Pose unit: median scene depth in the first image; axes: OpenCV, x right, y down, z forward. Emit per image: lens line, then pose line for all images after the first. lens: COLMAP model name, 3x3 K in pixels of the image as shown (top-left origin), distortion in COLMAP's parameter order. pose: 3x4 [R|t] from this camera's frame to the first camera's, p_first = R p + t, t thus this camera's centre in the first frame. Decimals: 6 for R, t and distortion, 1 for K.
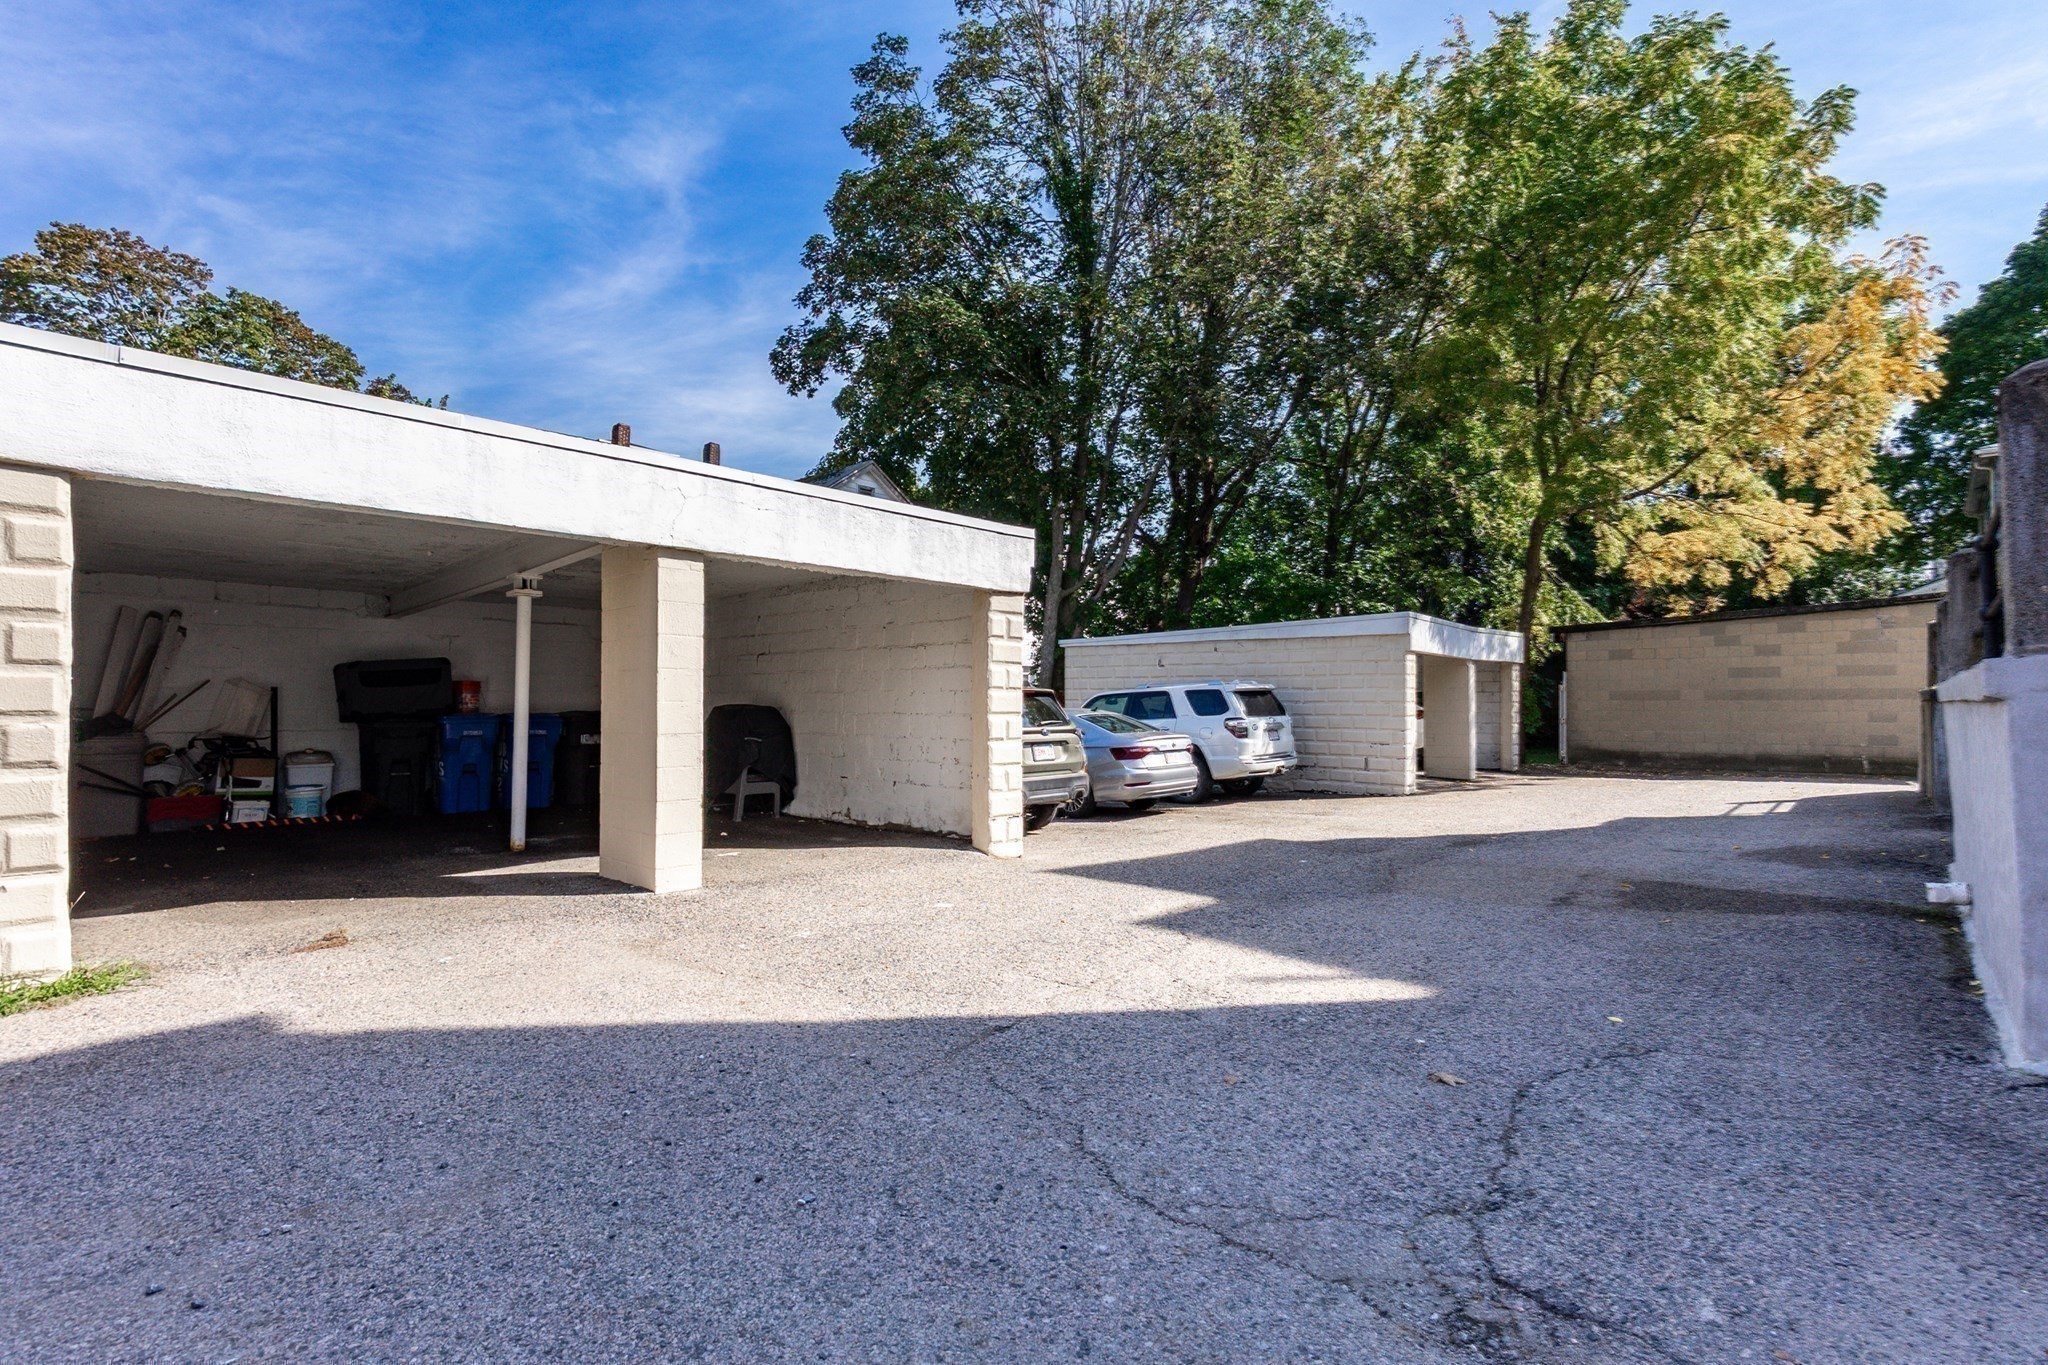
lens RADIAL K [[946.3, 0, 1024.0], [0, 946.3, 682.5], [0, 0, 1]] dist [0.002111, 0.000525]
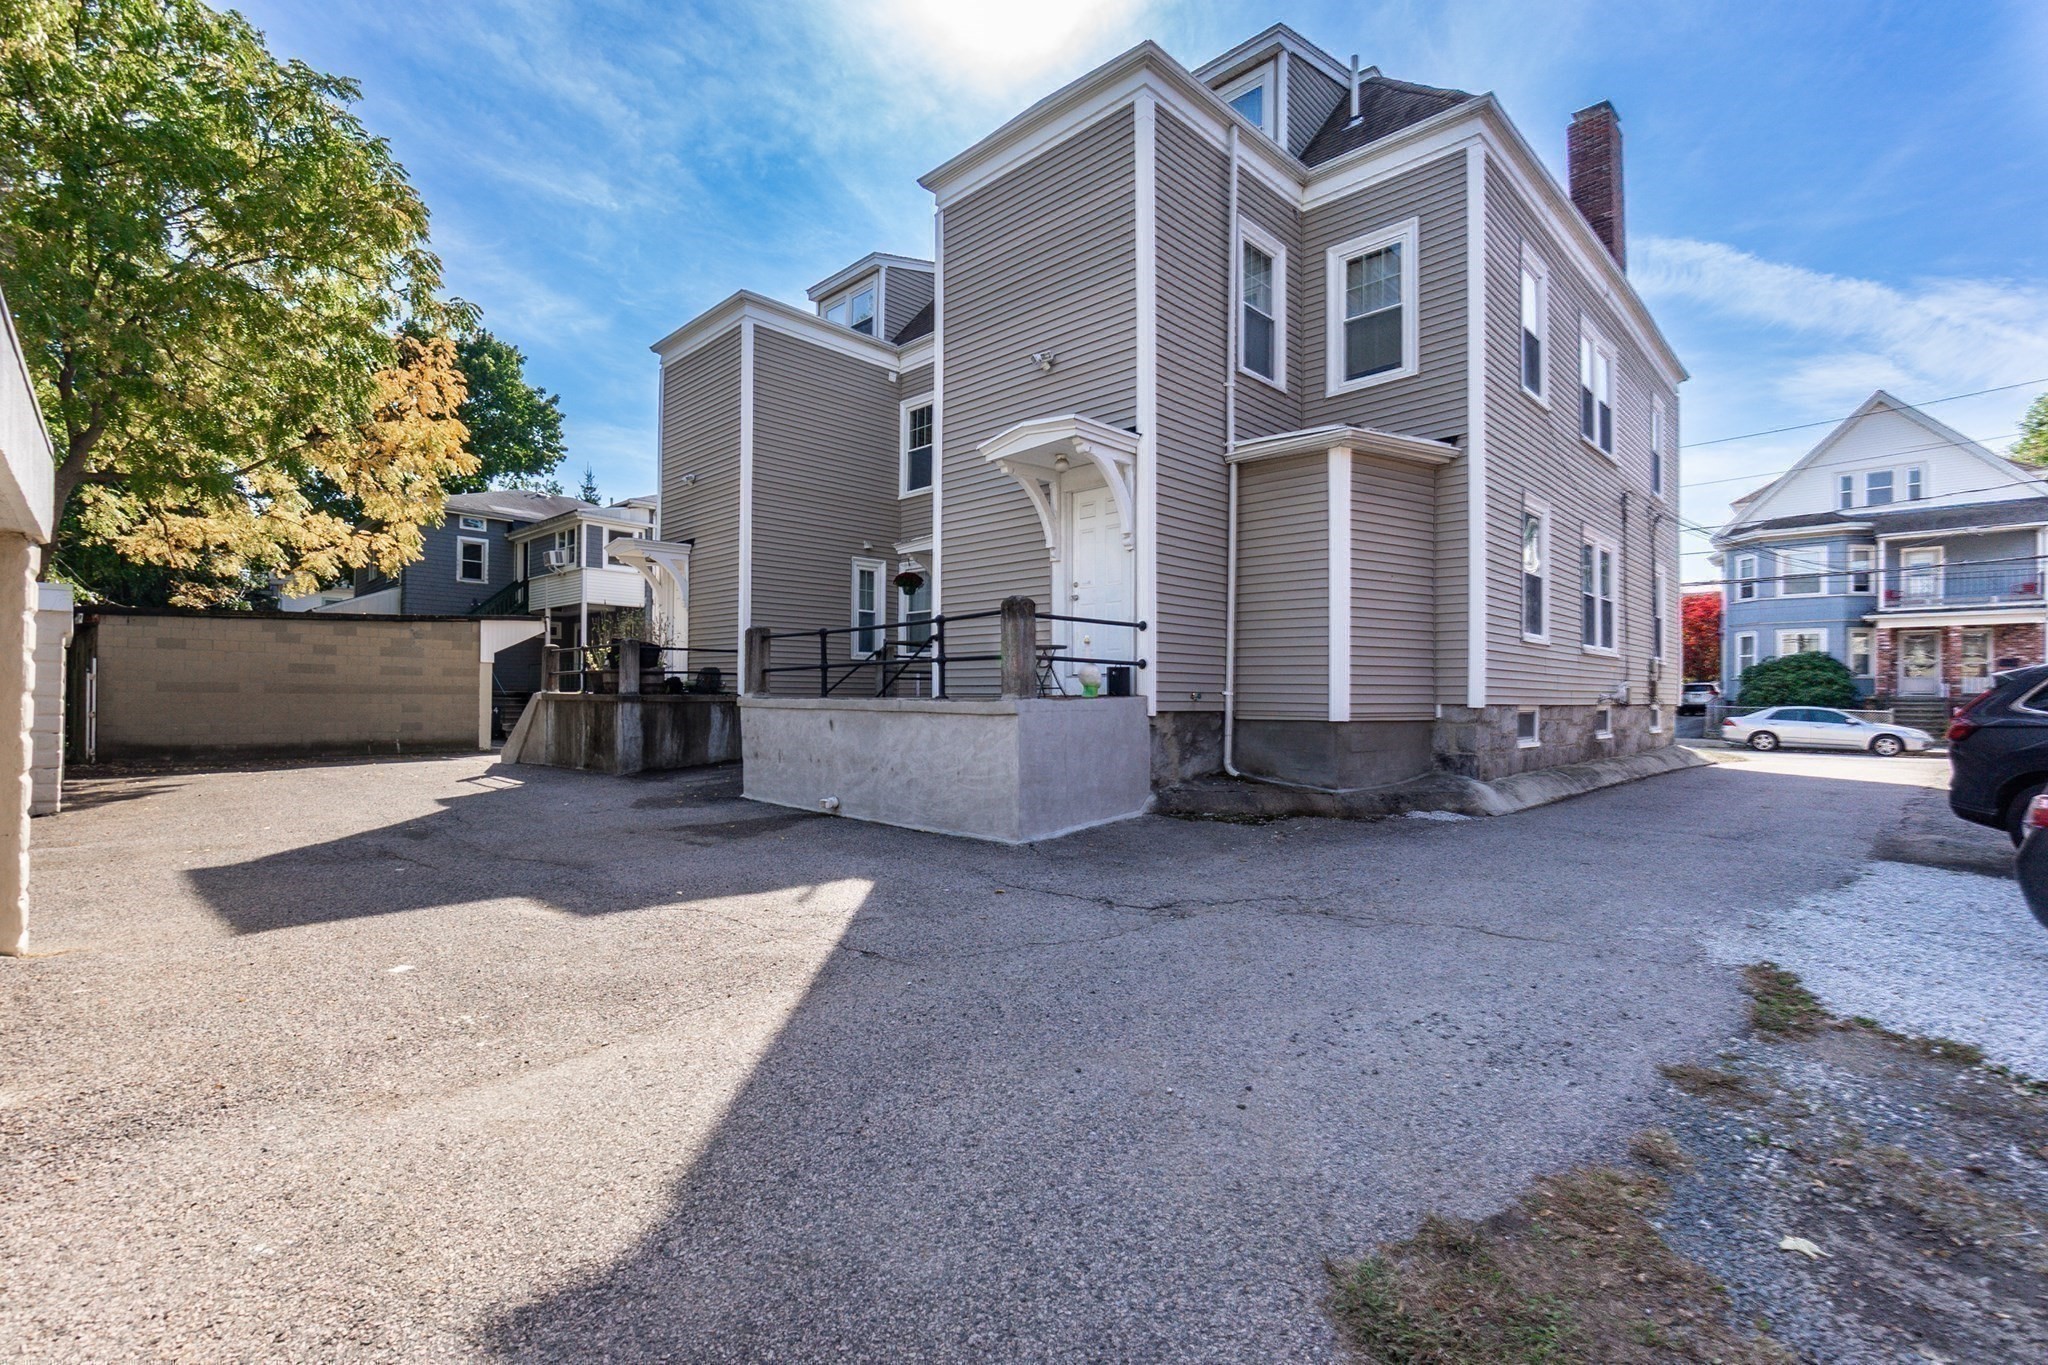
lens RADIAL K [[904.0, 0, 1024.0], [0, 904.0, 682.5], [0, 0, 1]] dist [0.011990, 0.000089]
pose [[0.028249, 0.022665, 0.999344, -0.275242], [-0.038794, 0.999015, -0.021561, -0.003562], [-0.998848, -0.038160, 0.029100, 0.149801]]
